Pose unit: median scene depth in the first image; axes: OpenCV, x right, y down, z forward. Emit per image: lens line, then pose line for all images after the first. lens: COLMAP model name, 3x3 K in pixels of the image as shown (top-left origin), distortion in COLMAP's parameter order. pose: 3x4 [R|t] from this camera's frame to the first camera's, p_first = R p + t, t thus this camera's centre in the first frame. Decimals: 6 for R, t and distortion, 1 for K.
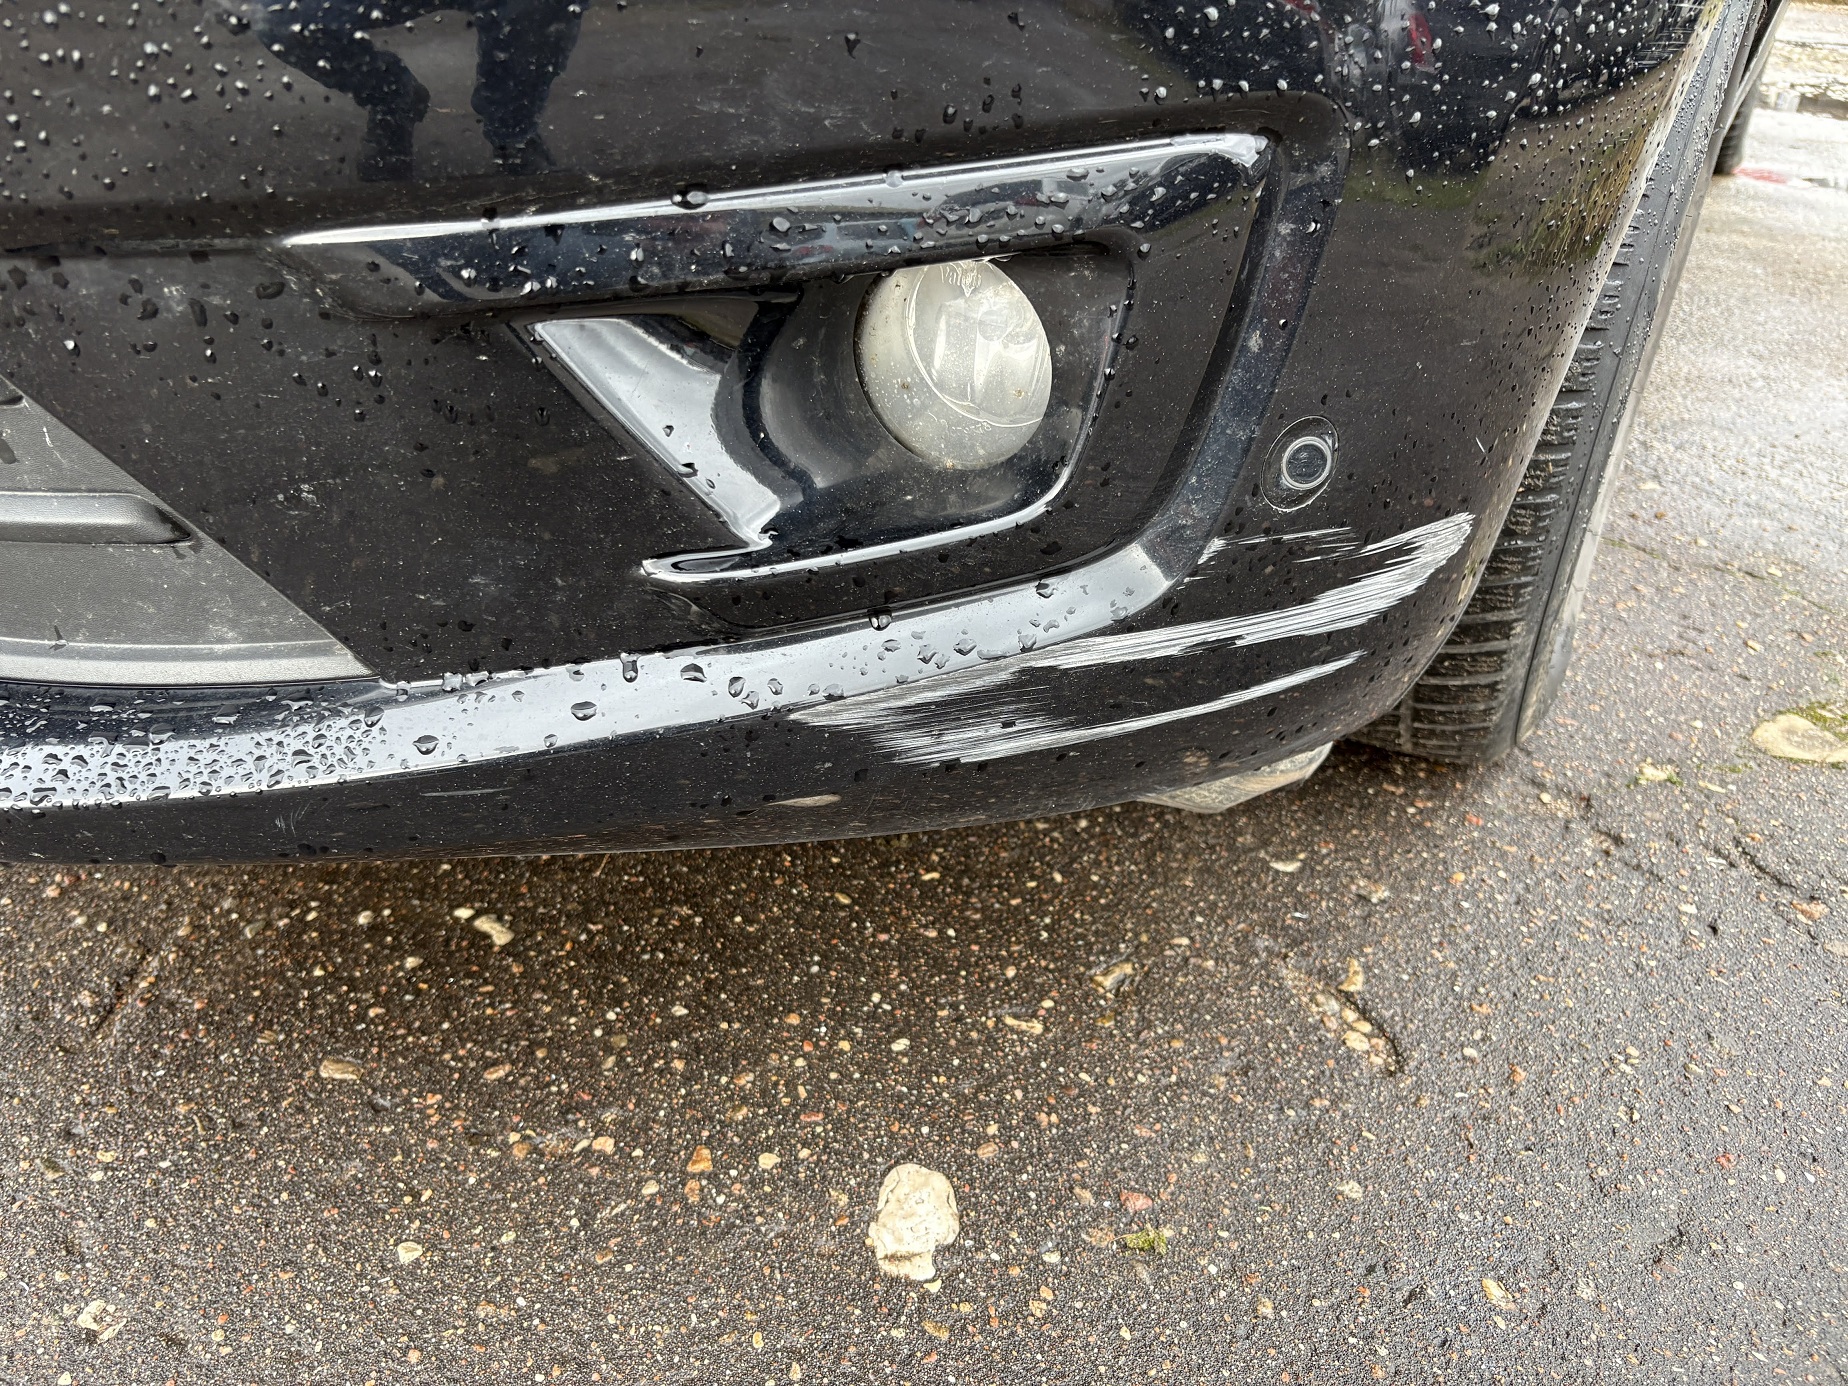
lens RADIAL K [[1433.1, 0, 924.0], [0, 1433.1, 693.0], [0, 0, 1]] dist [0.091886, -0.133867]
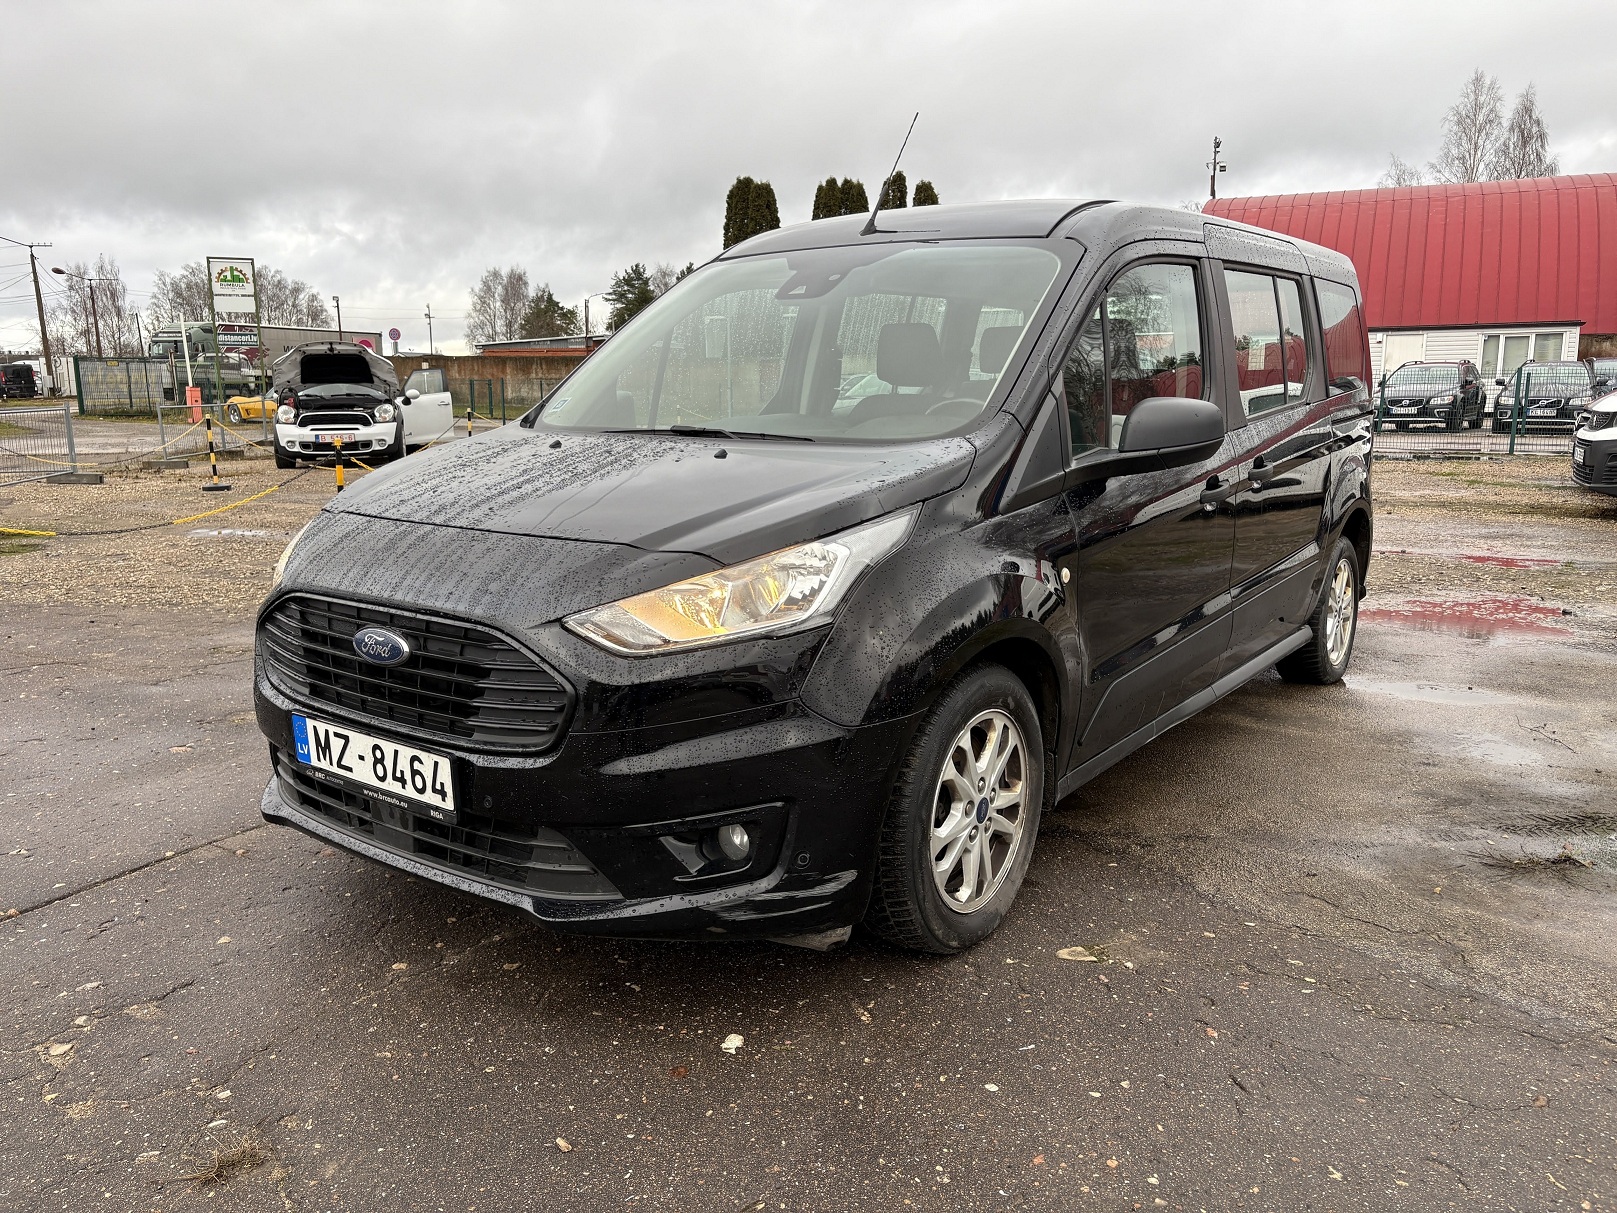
lens RADIAL K [[1253.9, 0, 808.5], [0, 1253.9, 606.5], [0, 0, 1]] dist [0.091886, -0.133867]
pose [[0.990869, -0.020928, -0.133193, 0.873296], [-0.024100, 0.944479, -0.327687, 0.444005], [0.132656, 0.327905, 0.935351, -3.380149]]
